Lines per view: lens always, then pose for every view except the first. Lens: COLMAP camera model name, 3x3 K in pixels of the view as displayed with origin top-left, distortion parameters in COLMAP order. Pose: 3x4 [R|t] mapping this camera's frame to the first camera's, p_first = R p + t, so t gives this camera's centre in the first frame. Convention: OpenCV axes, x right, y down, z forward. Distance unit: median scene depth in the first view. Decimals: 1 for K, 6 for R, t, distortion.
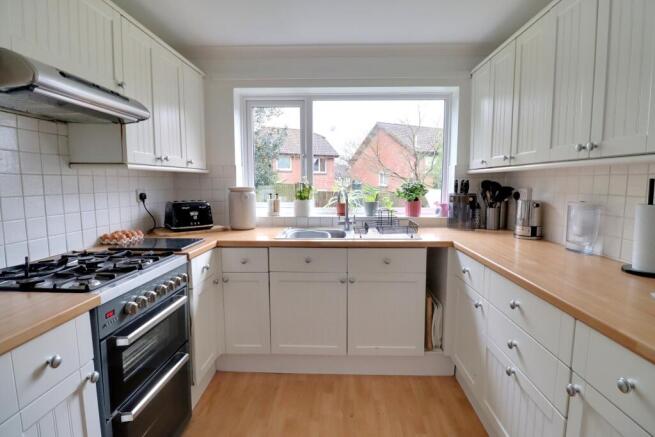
lens RADIAL K [[304.4, 0, 338.9], [0, 304.4, 210.4], [0, 0, 1]] dist [-0.000244, -0.001197]
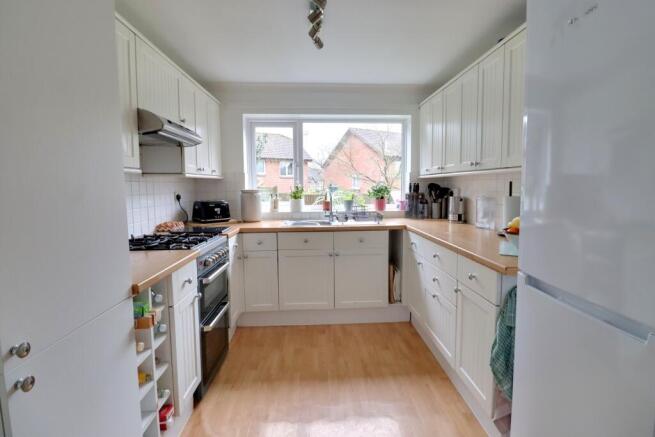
lens RADIAL K [[304.4, 0, 338.9], [0, 304.4, 210.4], [0, 0, 1]] dist [-0.000244, -0.001197]
pose [[0.995977, -0.014871, 0.088369, -0.067864], [0.015887, 0.999815, -0.010810, 0.038505], [-0.088192, 0.012170, 0.996029, -0.390124]]
